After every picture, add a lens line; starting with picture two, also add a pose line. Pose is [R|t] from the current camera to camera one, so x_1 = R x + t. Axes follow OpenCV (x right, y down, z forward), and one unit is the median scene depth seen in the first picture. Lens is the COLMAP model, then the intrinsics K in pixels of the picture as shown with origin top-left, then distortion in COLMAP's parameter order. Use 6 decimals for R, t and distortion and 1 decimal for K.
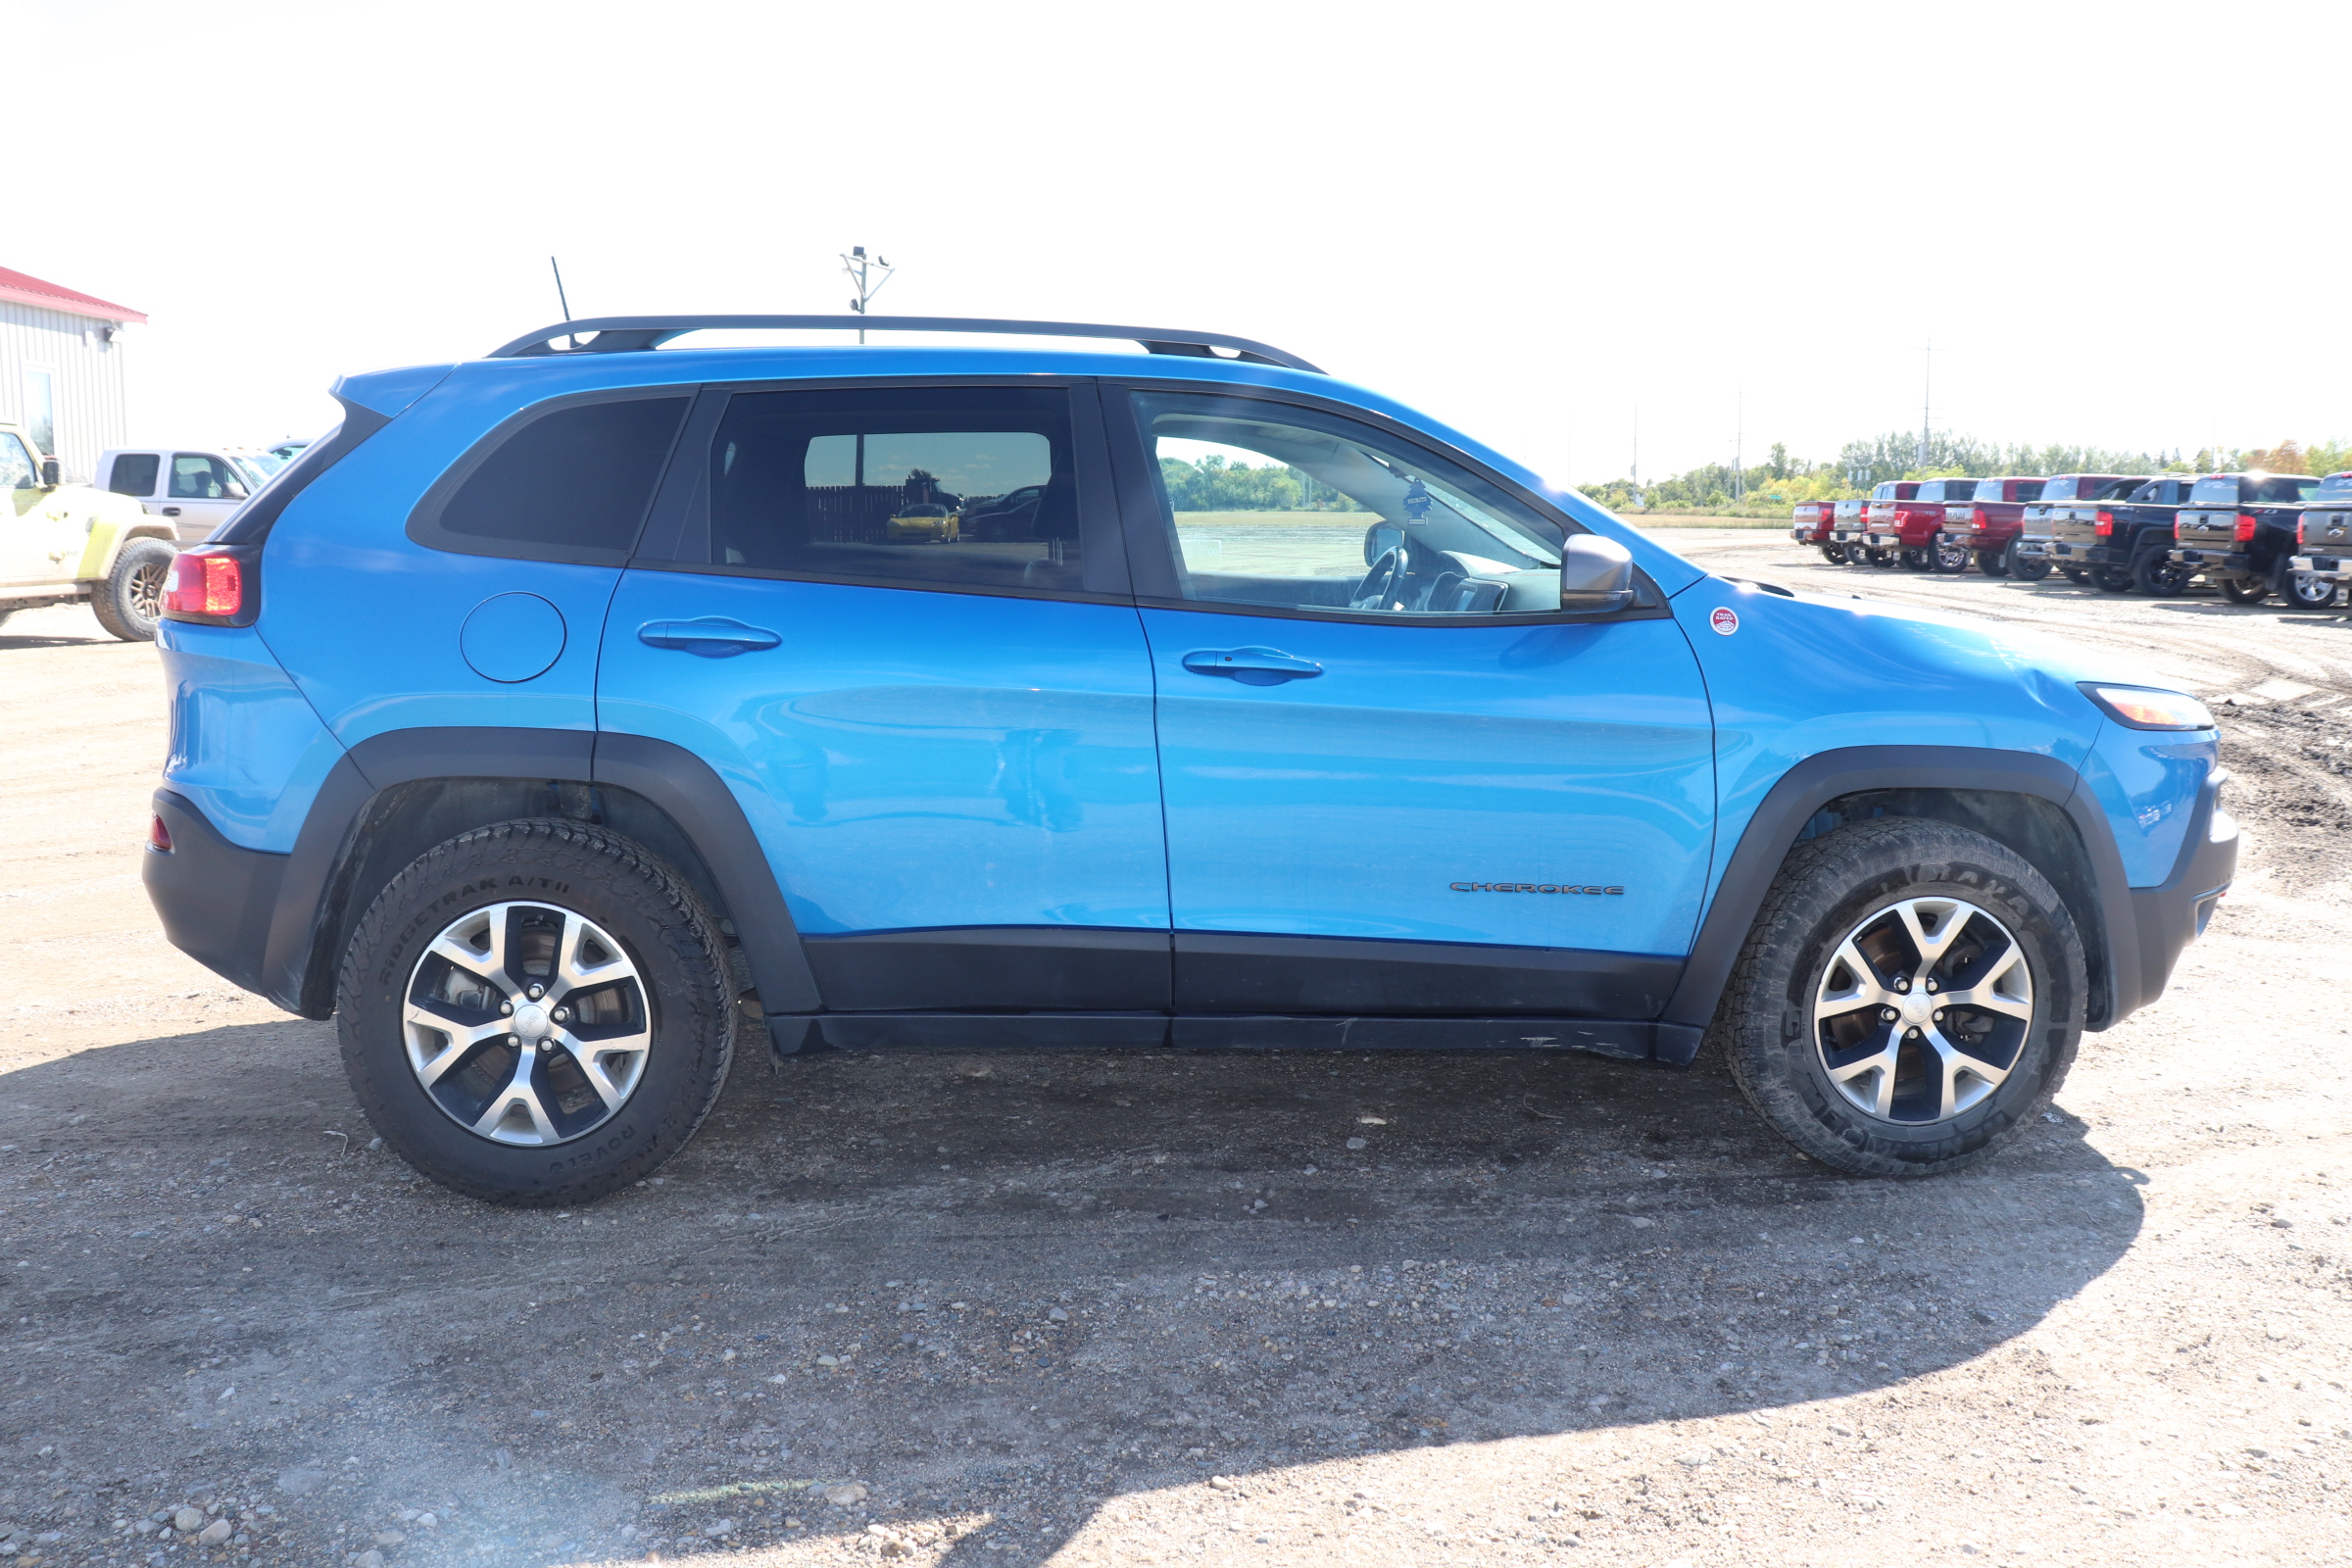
lens RADIAL K [[1938.3, 0, 1178.8], [0, 1938.3, 756.4], [0, 0, 1]] dist [-0.174924, 0.161416]
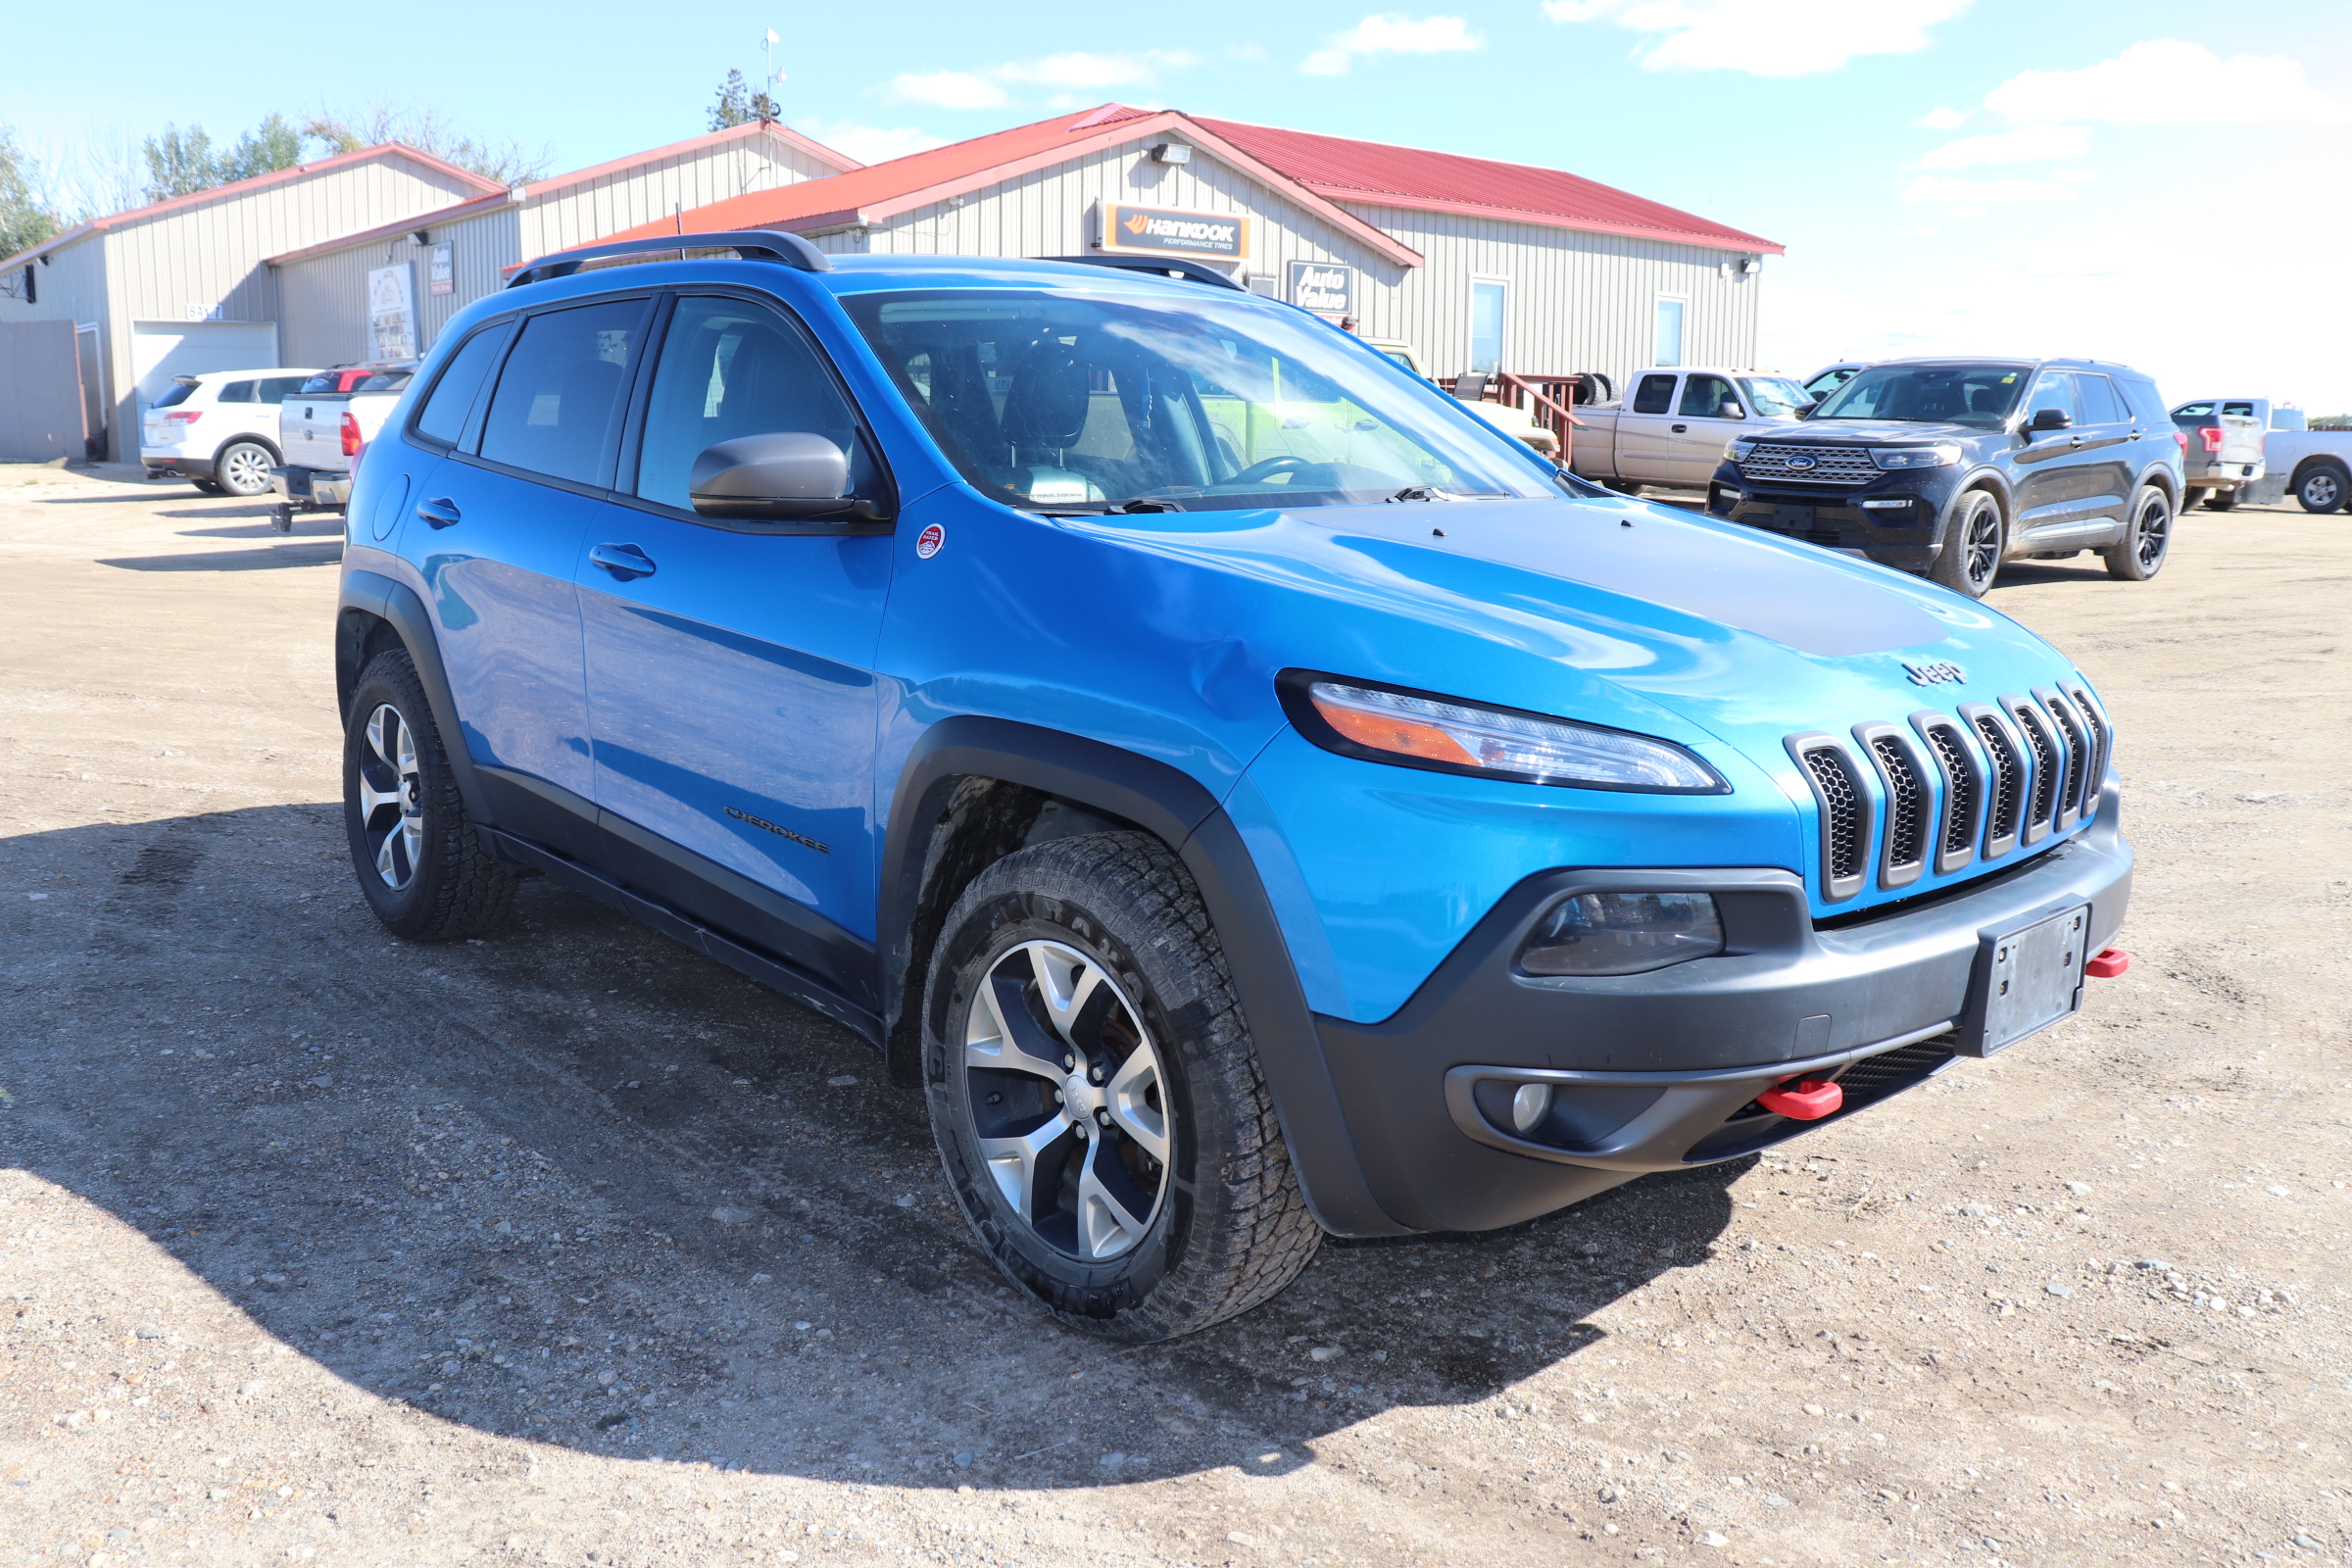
lens RADIAL K [[1938.3, 0, 1178.8], [0, 1938.3, 756.4], [0, 0, 1]] dist [-0.174924, 0.161416]
pose [[0.599746, 0.137803, -0.788236, 0.989728], [-0.109138, 0.989942, 0.090026, -0.065501], [0.792713, 0.032033, 0.608753, 0.593208]]
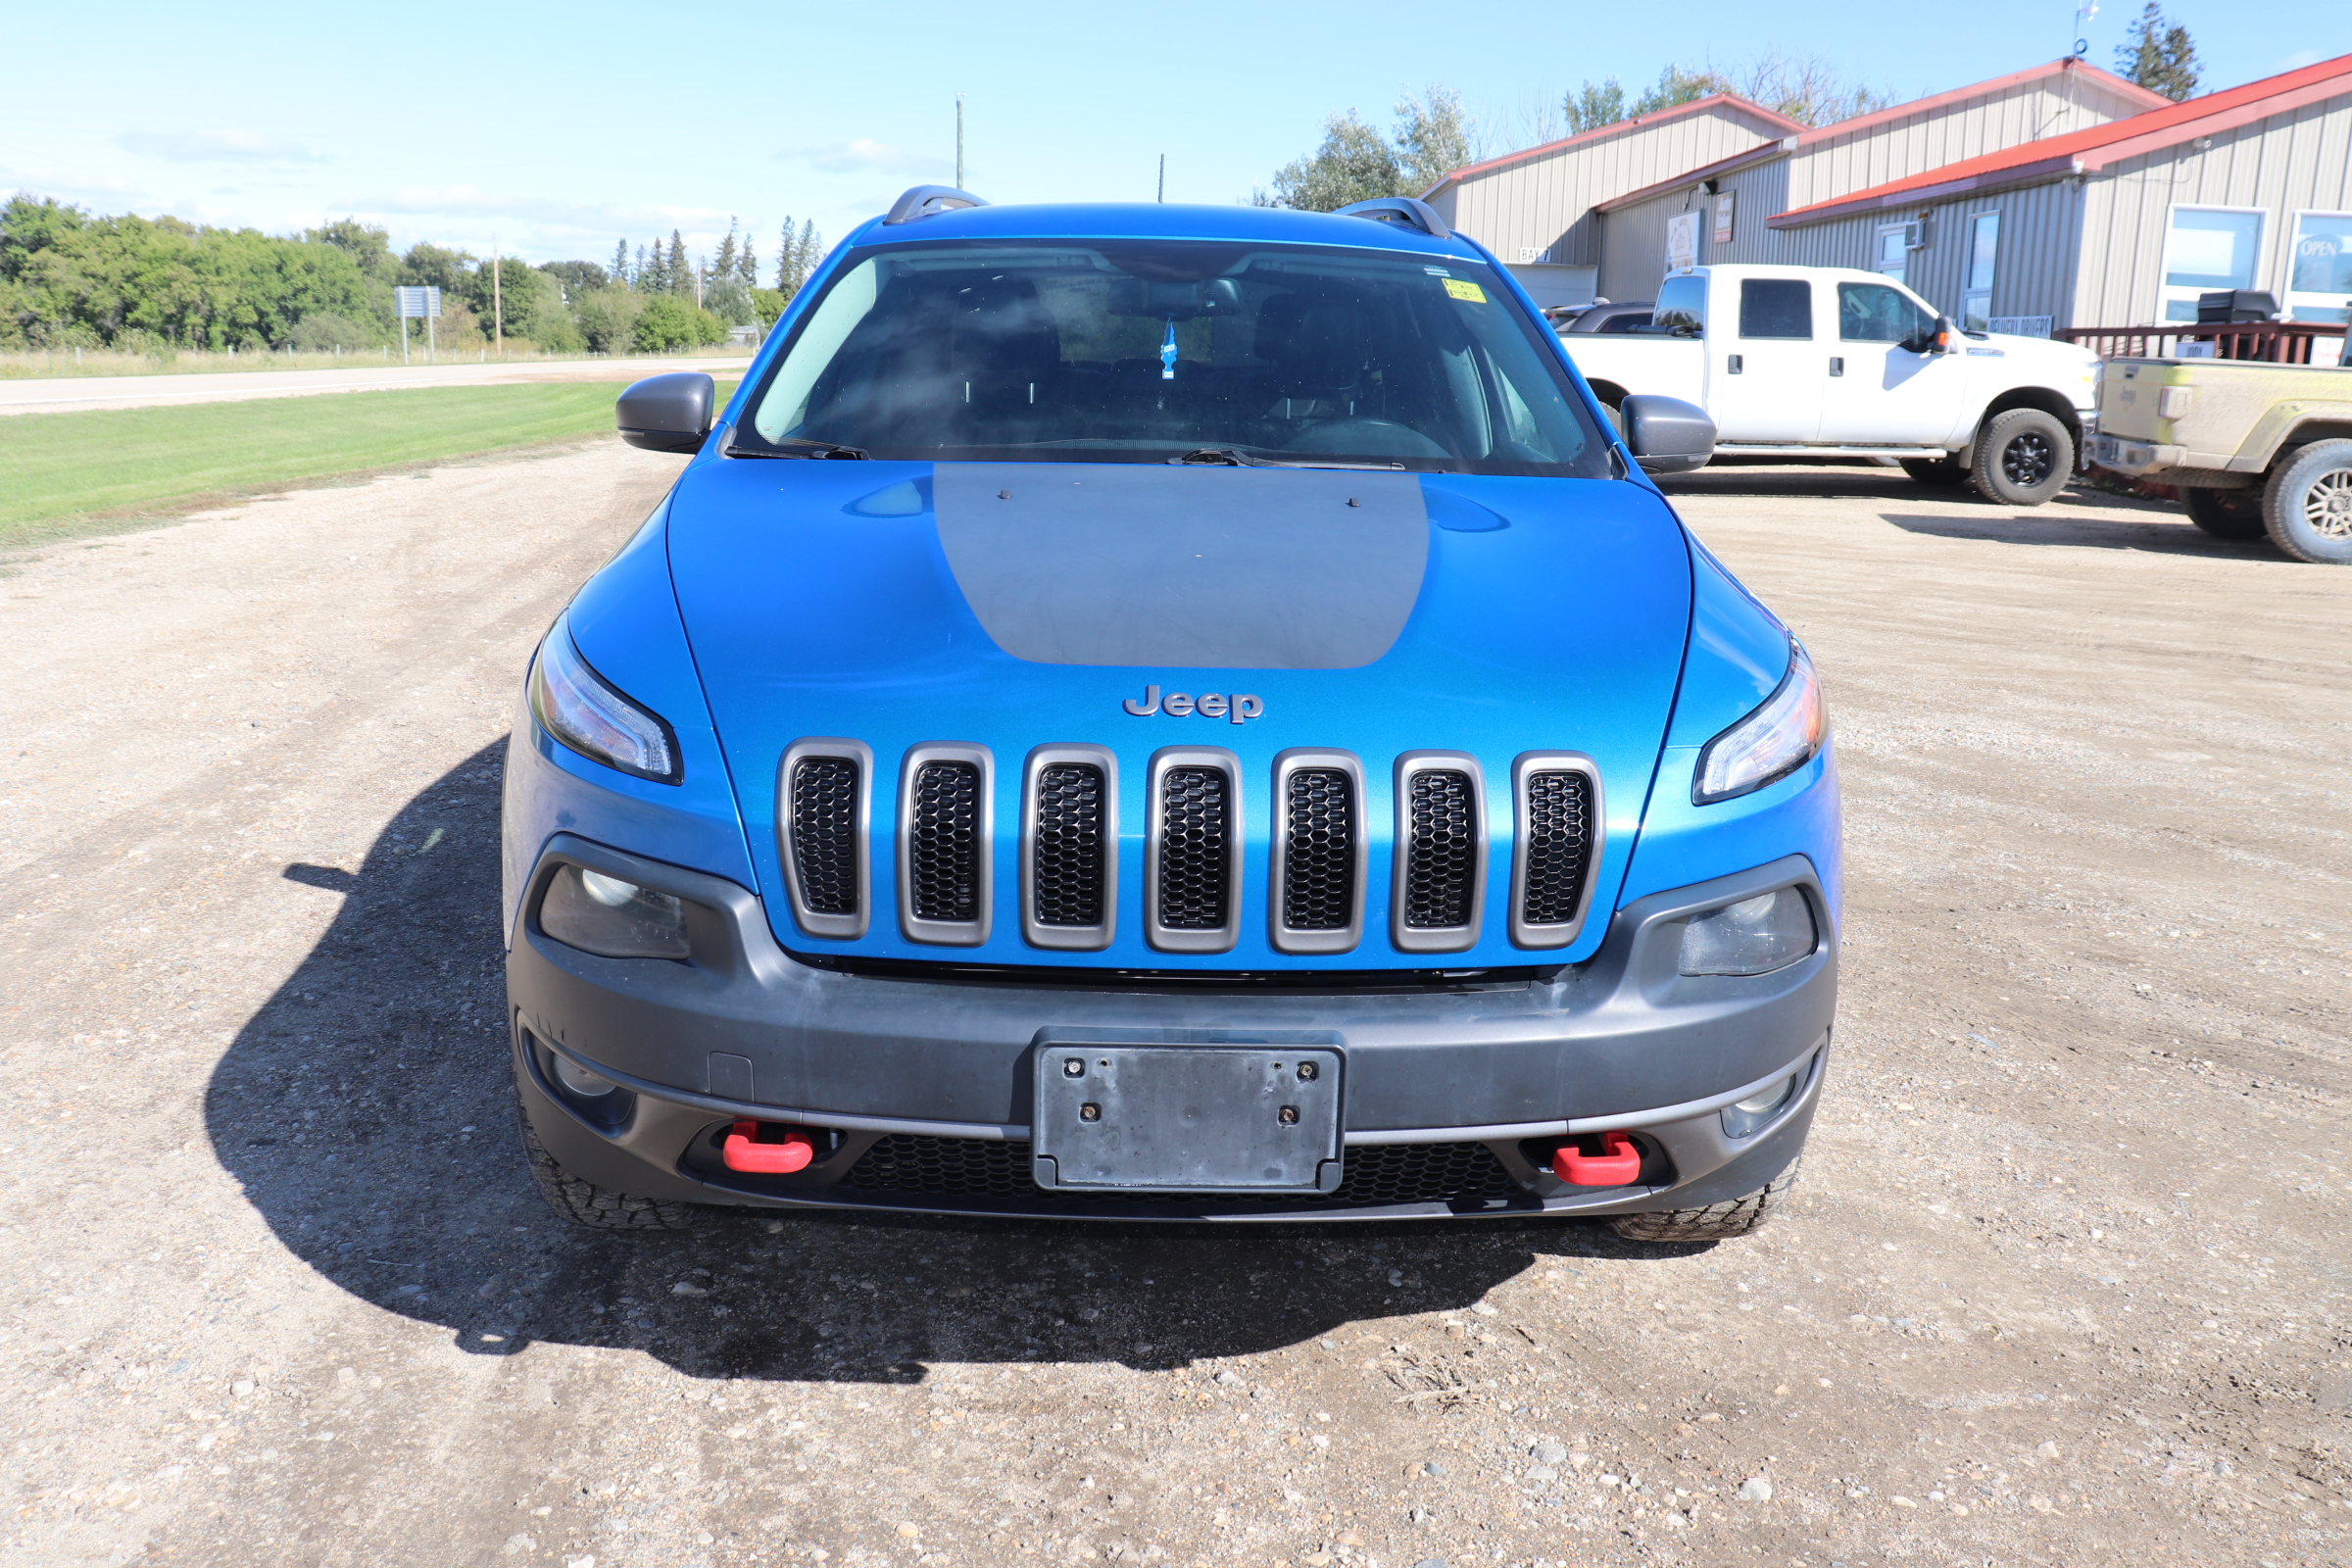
lens RADIAL K [[1938.3, 0, 1178.8], [0, 1938.3, 756.4], [0, 0, 1]] dist [-0.174924, 0.161416]
pose [[-0.059983, 0.203346, -0.977268, 1.146432], [-0.159174, 0.964555, 0.210470, -0.165419], [0.985427, 0.168181, -0.025489, 1.258070]]
